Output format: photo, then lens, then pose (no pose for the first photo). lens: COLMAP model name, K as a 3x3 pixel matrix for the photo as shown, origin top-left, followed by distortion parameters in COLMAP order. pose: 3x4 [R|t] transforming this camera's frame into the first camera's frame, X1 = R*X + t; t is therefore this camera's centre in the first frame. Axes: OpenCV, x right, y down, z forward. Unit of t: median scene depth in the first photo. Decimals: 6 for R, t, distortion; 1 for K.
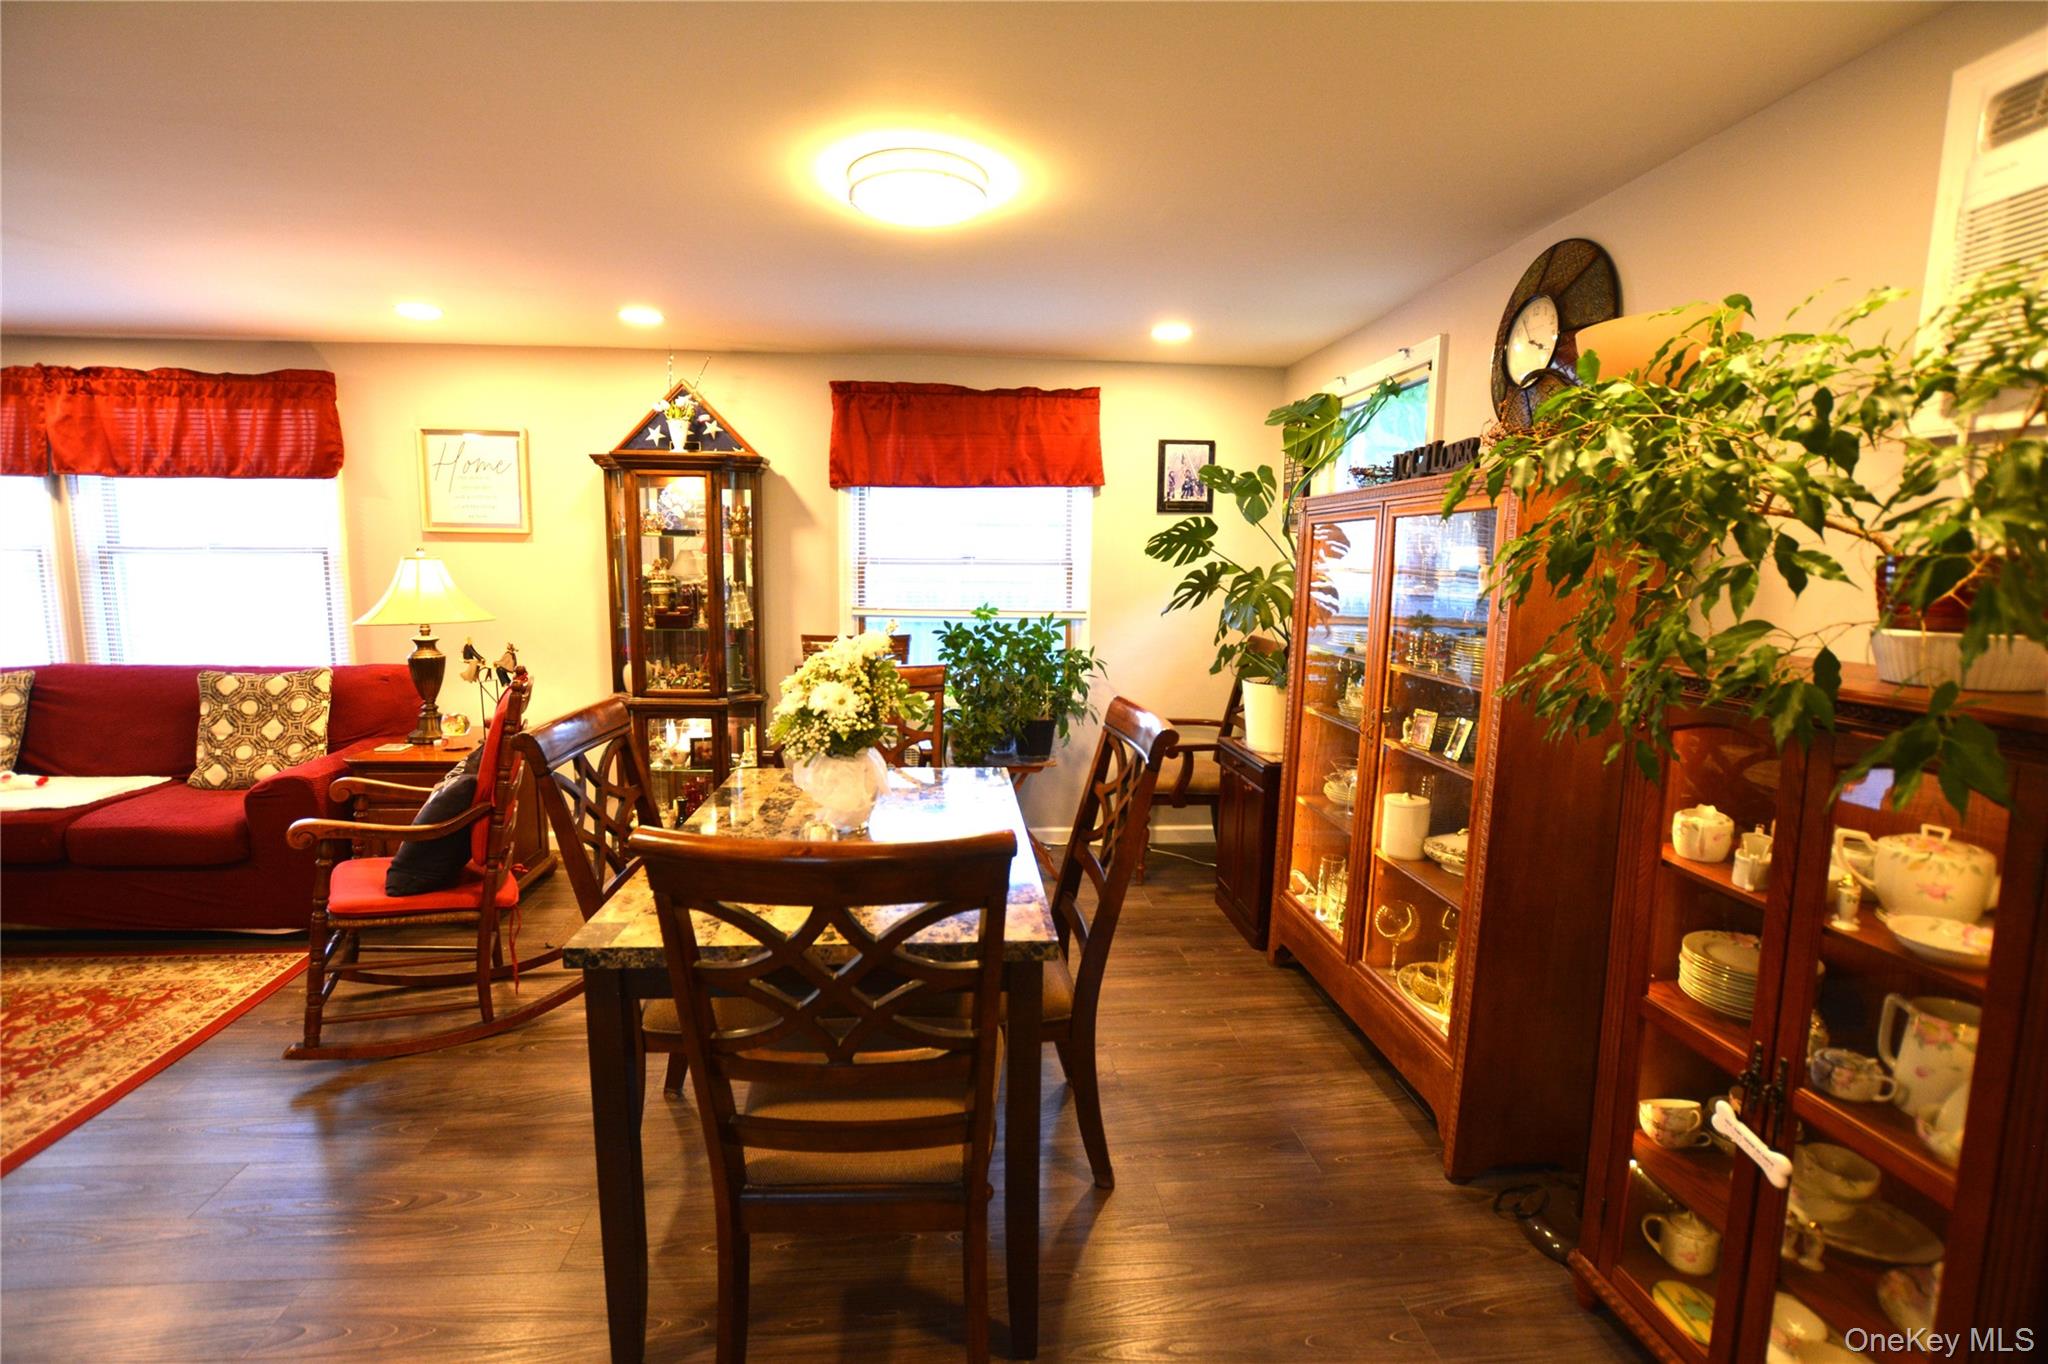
lens RADIAL K [[915.4, 0, 1018.2], [0, 915.4, 696.6], [0, 0, 1]] dist [-0.027489, 0.001491]
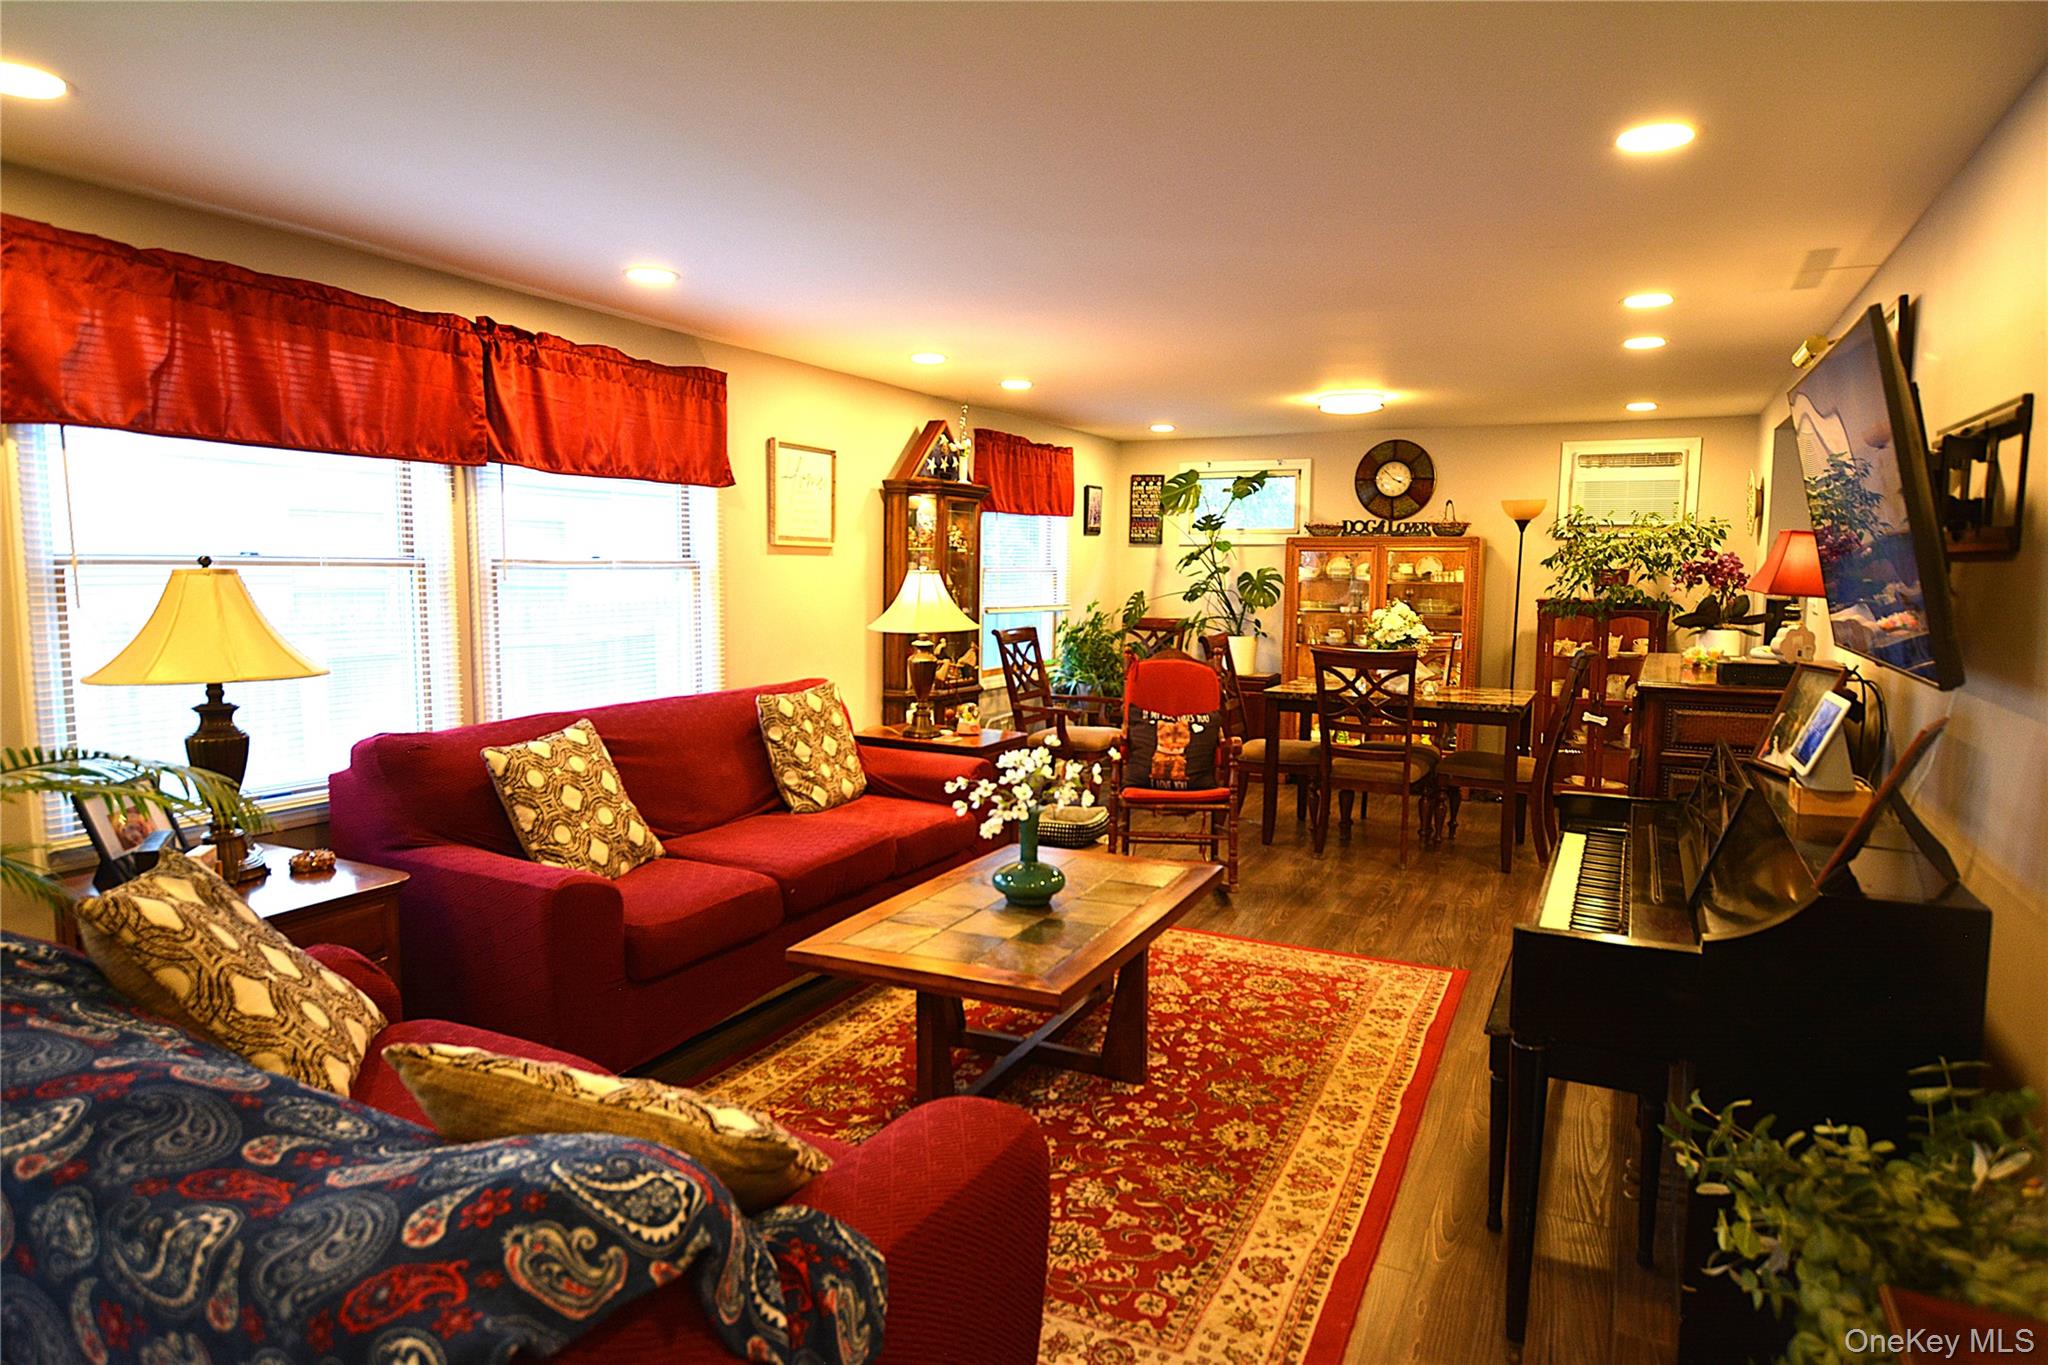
lens RADIAL K [[1193.5, 0, 1024.0], [0, 1193.5, 682.5], [0, 0, 1]] dist [-0.027056, 0.000185]
pose [[0.535306, -0.091316, 0.839708, -1.654084], [0.122416, 0.992030, 0.029841, -0.041774], [-0.835740, 0.086819, 0.542218, 0.090298]]
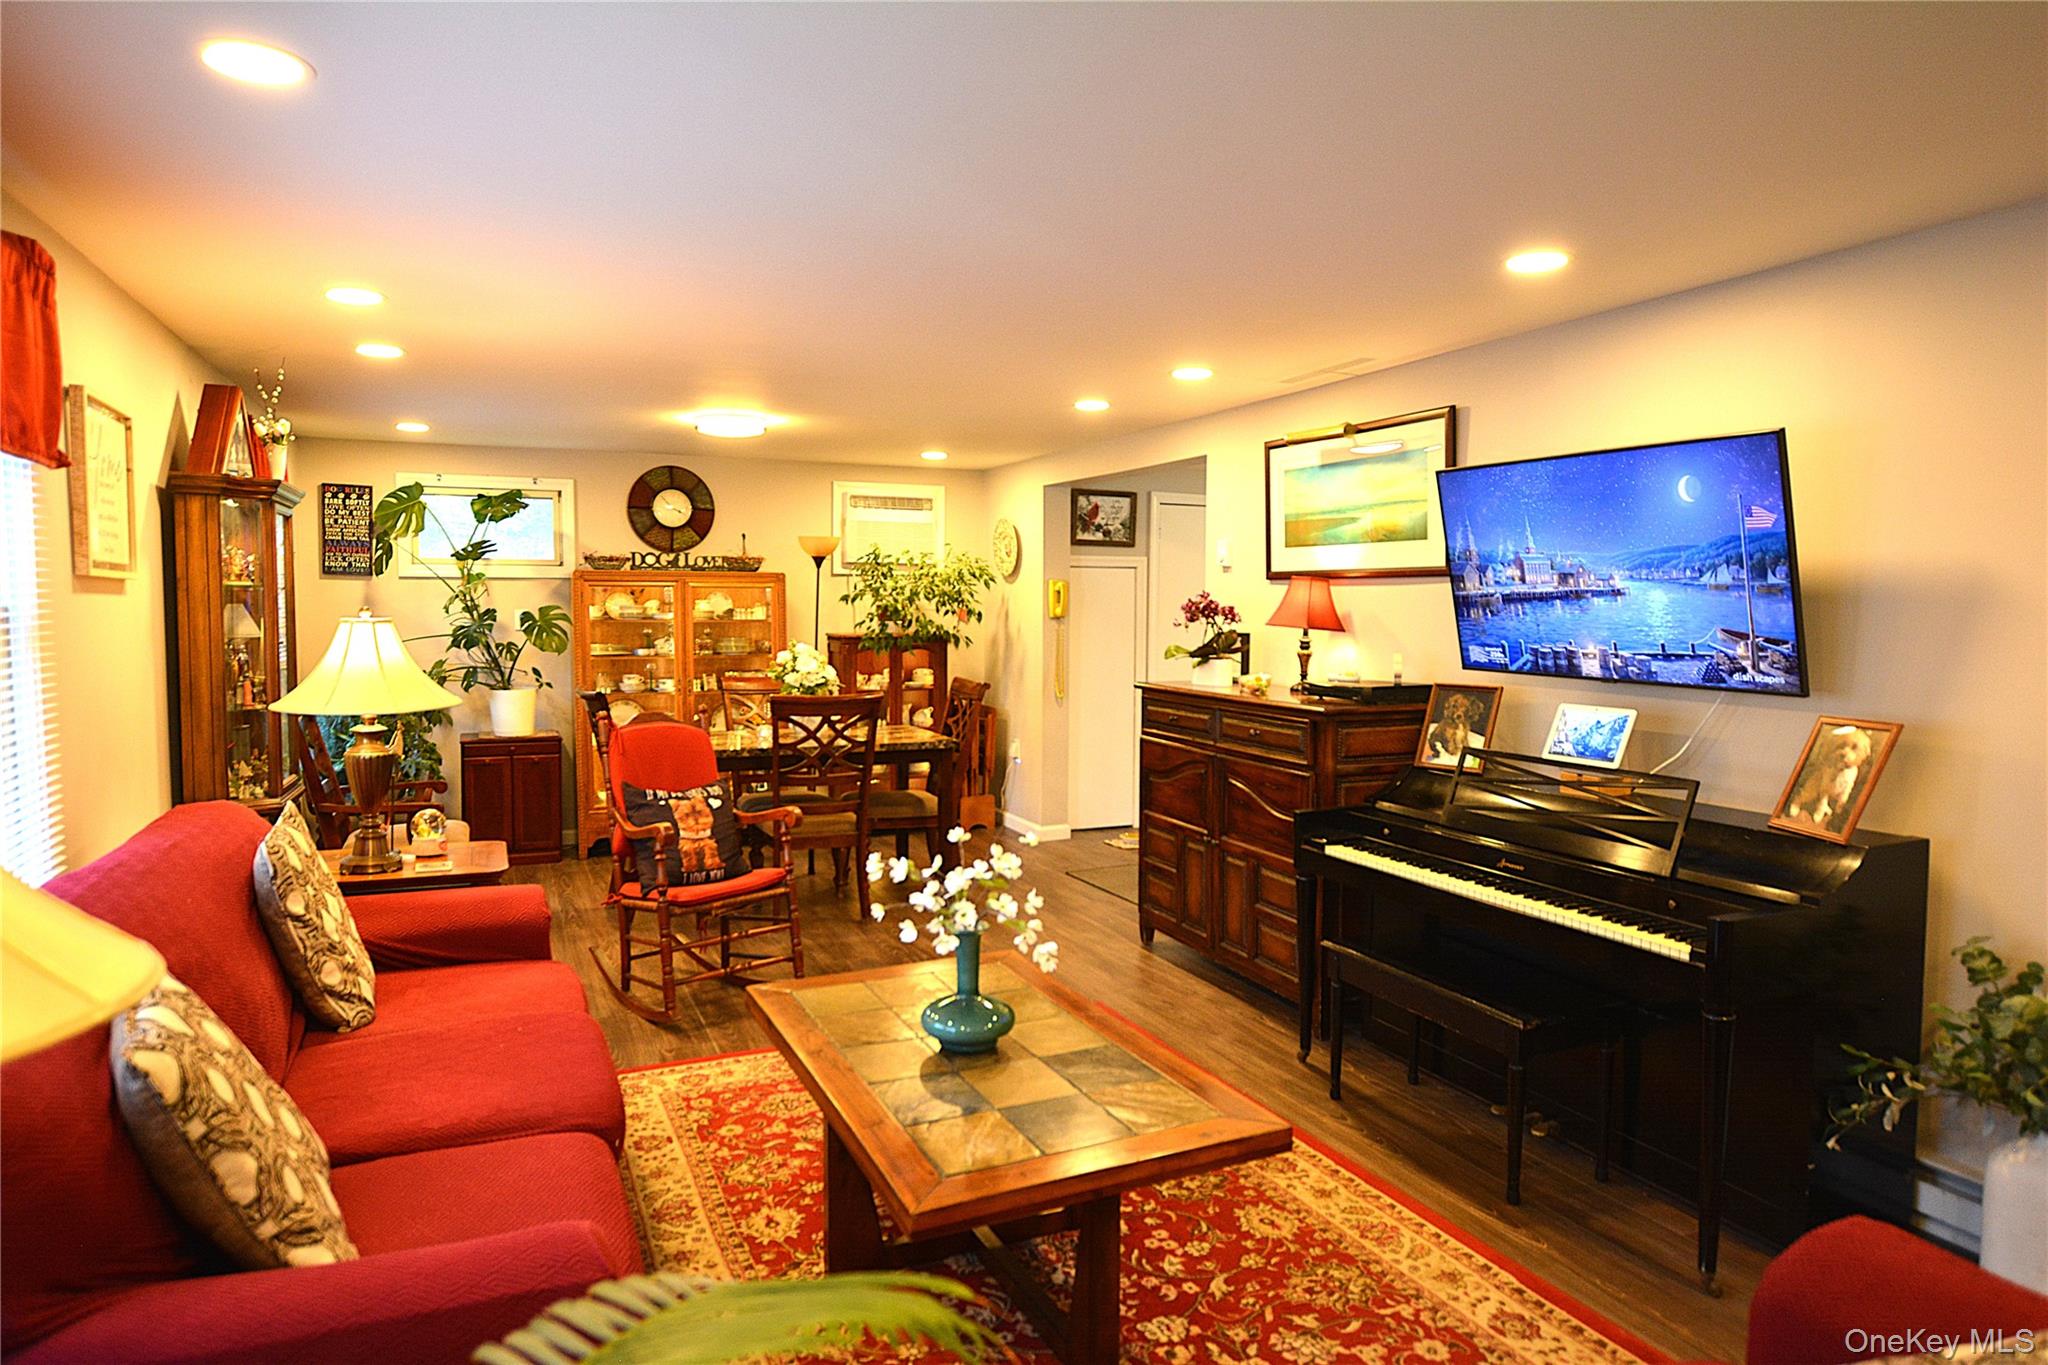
lens RADIAL K [[1221.4, 0, 1024.0], [0, 1221.4, 682.5], [0, 0, 1]] dist [-0.020758, 0.000407]
pose [[-0.315610, -0.075733, 0.945862, -1.582647], [0.130126, 0.983938, 0.122202, -0.138152], [-0.939924, 0.161649, -0.300686, 0.712081]]
